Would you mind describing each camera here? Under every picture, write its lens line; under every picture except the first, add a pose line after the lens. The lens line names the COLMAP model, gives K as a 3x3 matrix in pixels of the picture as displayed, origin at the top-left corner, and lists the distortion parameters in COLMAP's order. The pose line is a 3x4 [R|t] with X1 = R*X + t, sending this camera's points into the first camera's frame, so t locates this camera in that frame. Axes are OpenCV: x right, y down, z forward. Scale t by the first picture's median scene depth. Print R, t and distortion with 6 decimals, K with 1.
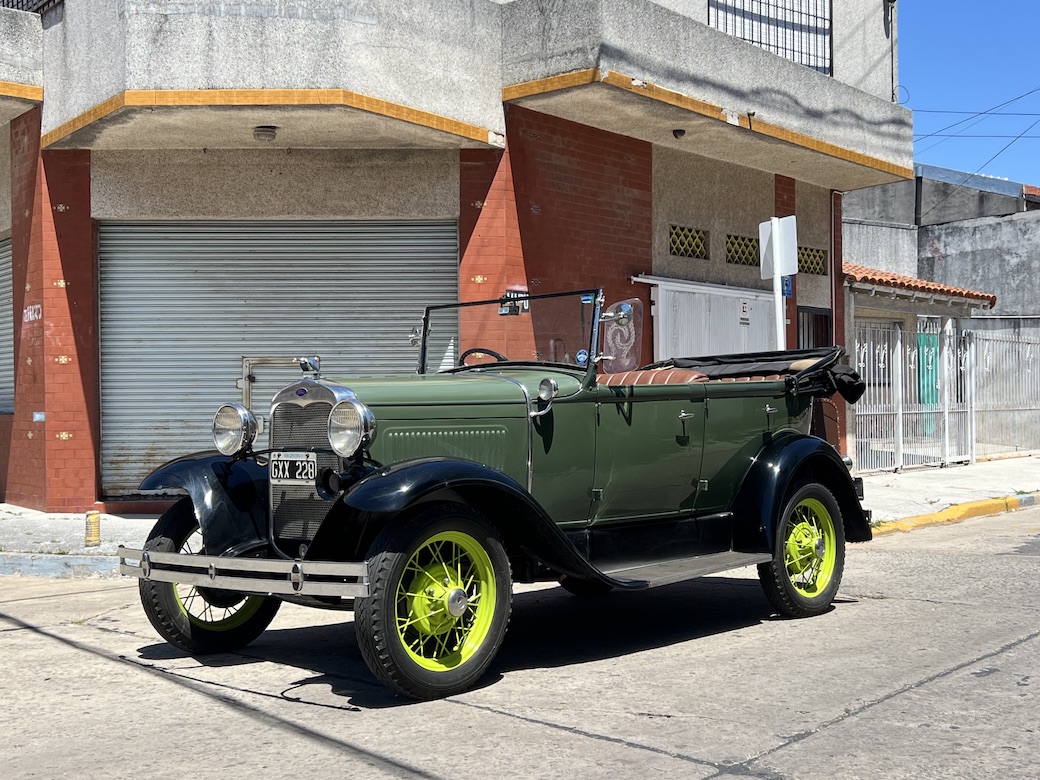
lens RADIAL K [[1247.1, 0, 519.8], [0, 1247.1, 389.4], [0, 0, 1]] dist [0.109389, 0.000000]
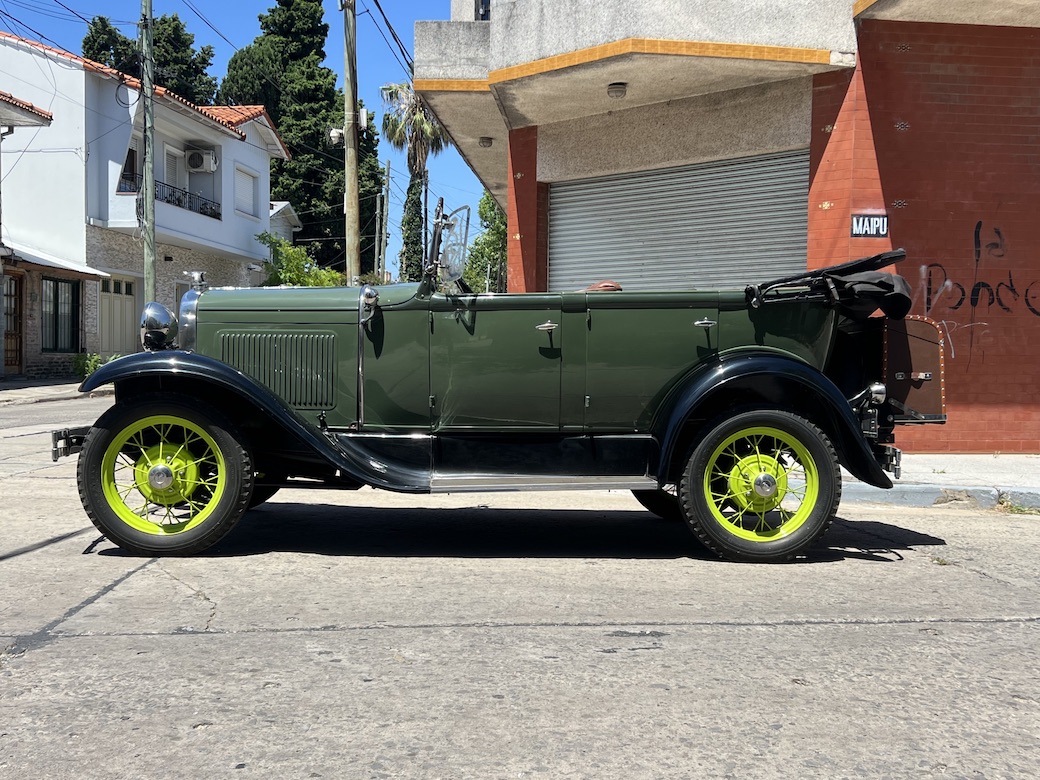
lens RADIAL K [[1083.1, 0, 516.1], [0, 1083.1, 392.1], [0, 0, 1]] dist [0.027150, 0.000000]
pose [[0.747971, 0.037379, -0.662678, 0.355713], [-0.005085, 0.998706, 0.050593, 0.015886], [0.663711, -0.034472, 0.747194, 0.194190]]
